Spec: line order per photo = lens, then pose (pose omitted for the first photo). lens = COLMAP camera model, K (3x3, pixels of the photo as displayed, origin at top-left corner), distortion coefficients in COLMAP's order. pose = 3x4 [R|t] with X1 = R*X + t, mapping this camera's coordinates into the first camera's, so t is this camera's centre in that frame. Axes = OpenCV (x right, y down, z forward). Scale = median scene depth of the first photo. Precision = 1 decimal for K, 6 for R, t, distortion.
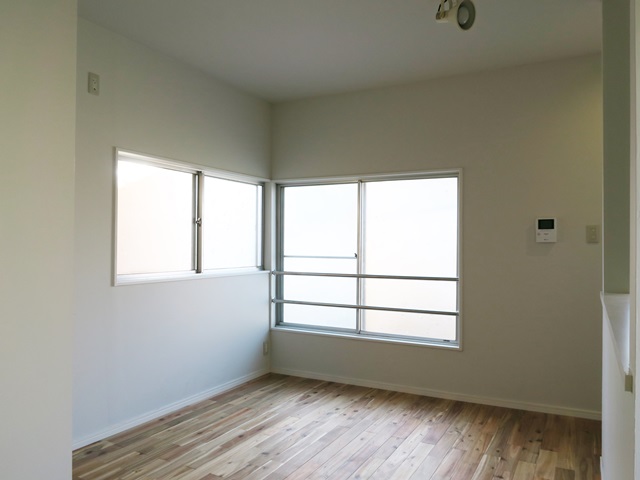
lens RADIAL K [[496.4, 0, 317.7], [0, 496.4, 242.1], [0, 0, 1]] dist [-0.027485, 0.008792]
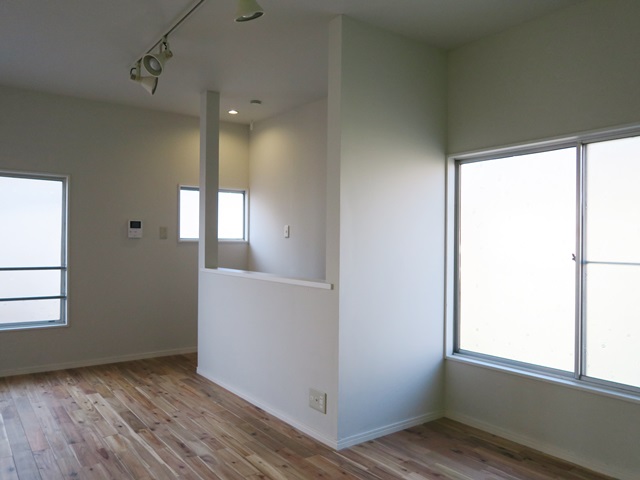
lens RADIAL K [[496.4, 0, 317.7], [0, 496.4, 242.1], [0, 0, 1]] dist [-0.027485, 0.008792]
pose [[0.424926, 0.001377, 0.905227, -0.526363], [-0.015666, 0.999860, 0.005833, -0.002948], [-0.905092, -0.016661, 0.424888, -0.054761]]
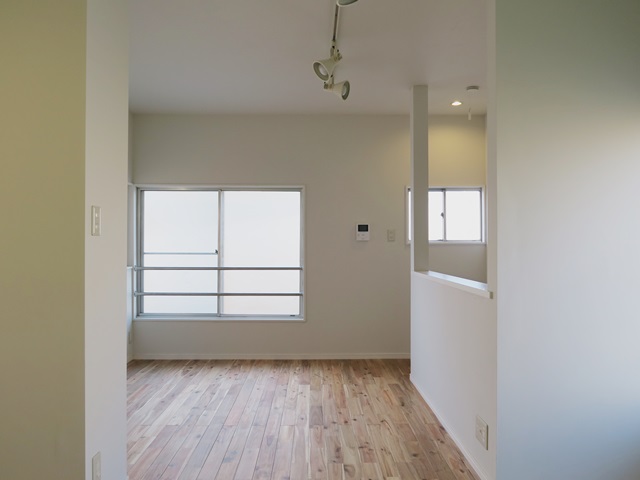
lens RADIAL K [[496.4, 0, 317.7], [0, 496.4, 242.1], [0, 0, 1]] dist [-0.027485, 0.008792]
pose [[0.873821, -0.001193, 0.486246, -0.324255], [0.000013, 0.999997, 0.002430, 0.001209], [-0.486248, -0.002117, 0.873818, -0.184065]]
